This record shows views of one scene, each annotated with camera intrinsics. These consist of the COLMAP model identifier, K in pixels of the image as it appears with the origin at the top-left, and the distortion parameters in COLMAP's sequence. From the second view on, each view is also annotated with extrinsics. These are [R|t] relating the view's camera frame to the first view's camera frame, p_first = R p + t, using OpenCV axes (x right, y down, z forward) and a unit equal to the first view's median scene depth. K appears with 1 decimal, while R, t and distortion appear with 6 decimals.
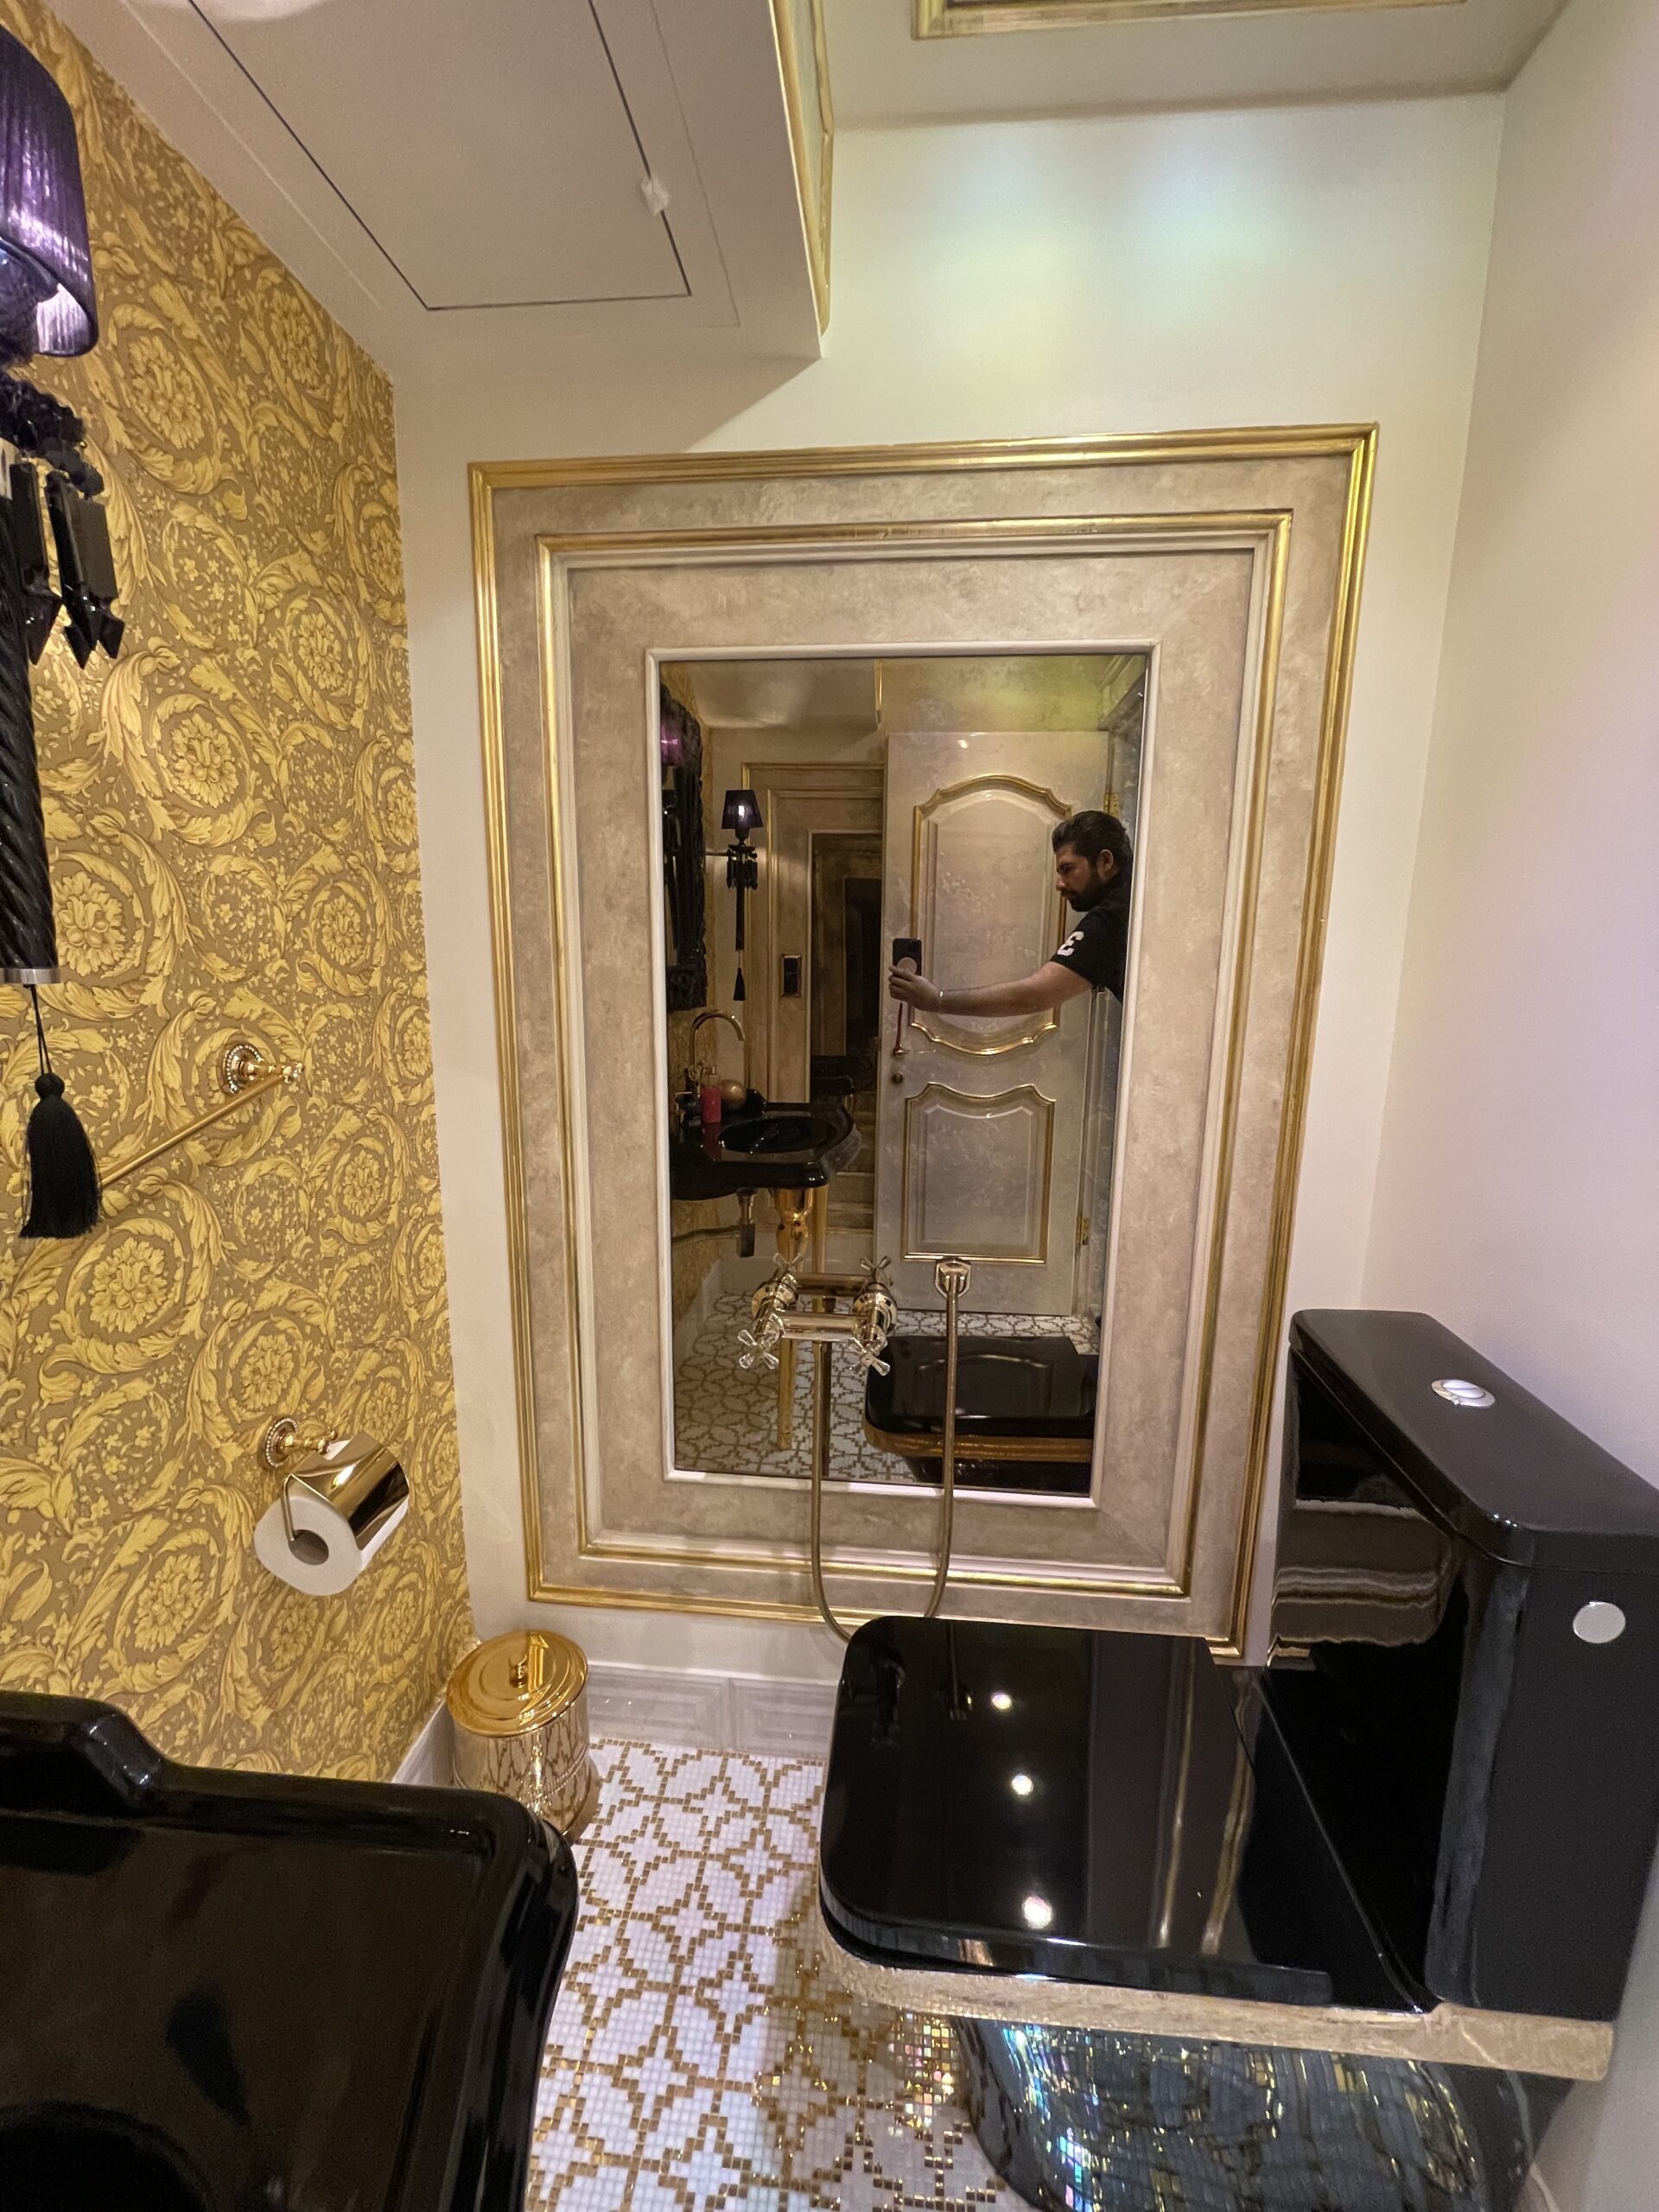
lens RADIAL K [[891.3, 0, 818.9], [0, 891.3, 1100.4], [0, 0, 1]] dist [-0.002742, 0.000302]
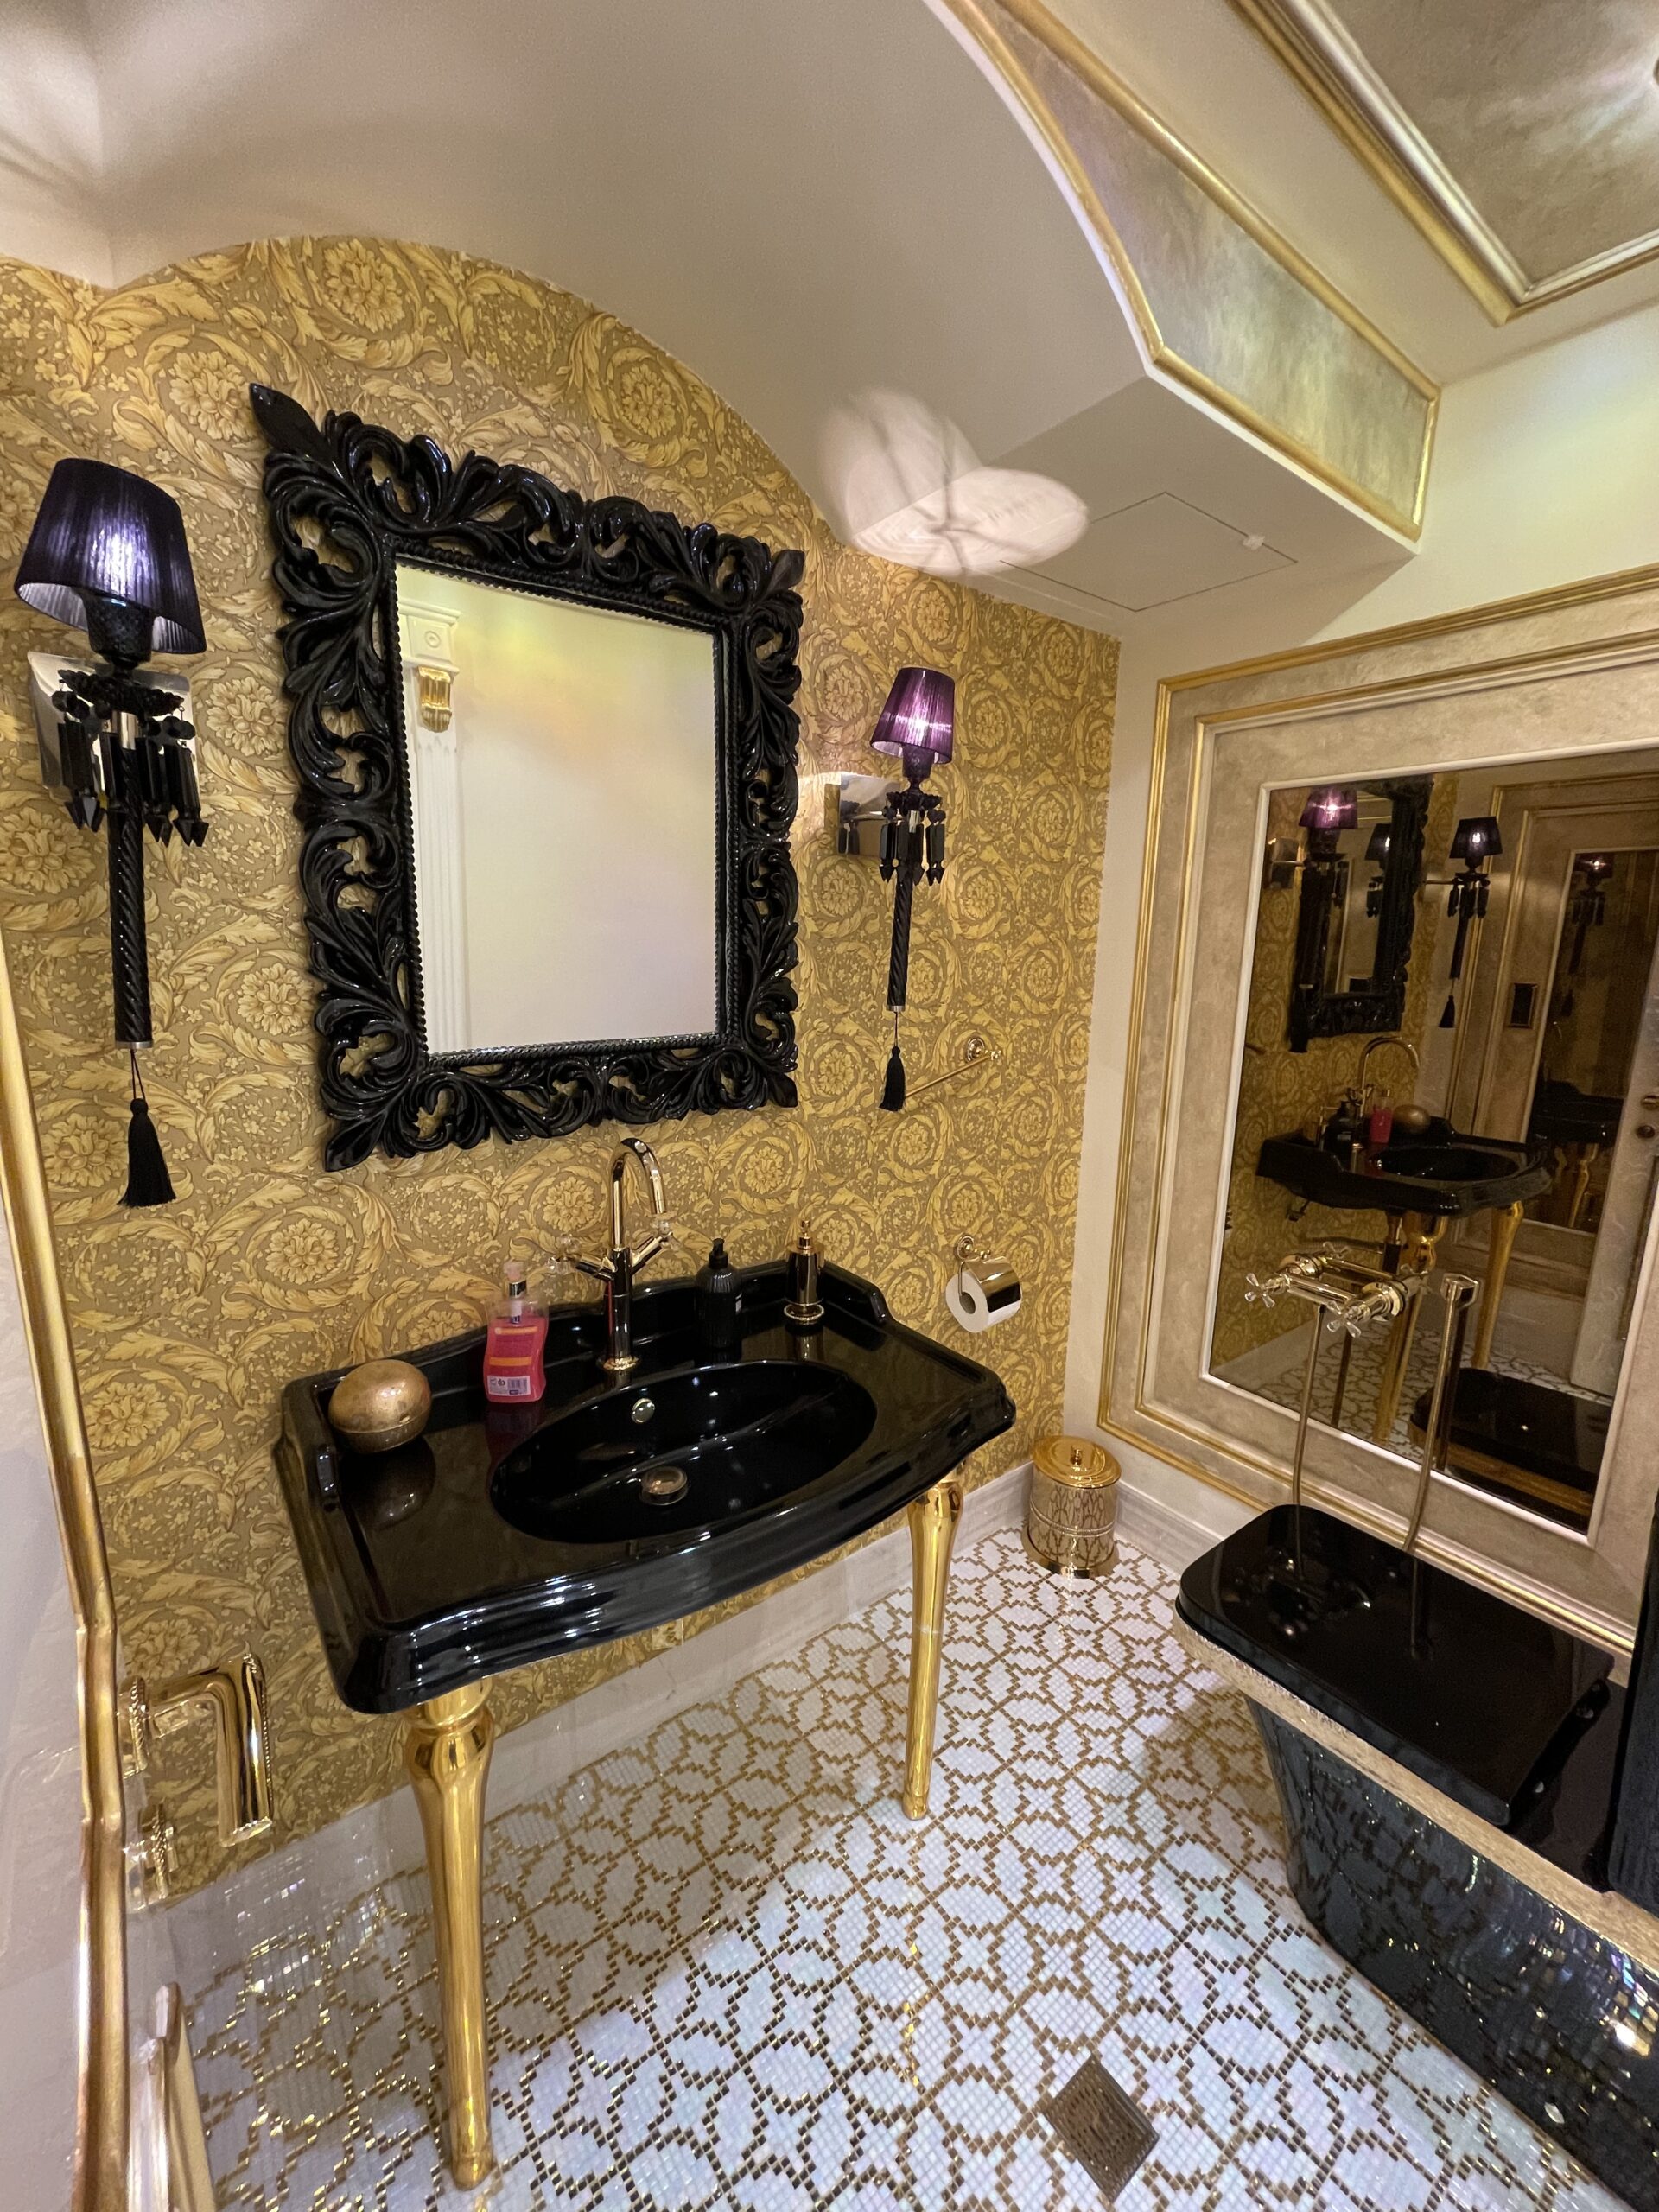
lens RADIAL K [[891.3, 0, 825.4], [0, 891.3, 1104.3], [0, 0, 1]] dist [-0.002742, 0.000302]
pose [[0.677323, 0.143519, -0.721551, 0.438109], [-0.136236, 0.988292, 0.068689, -0.006473], [0.722961, 0.051777, 0.688946, -0.455376]]
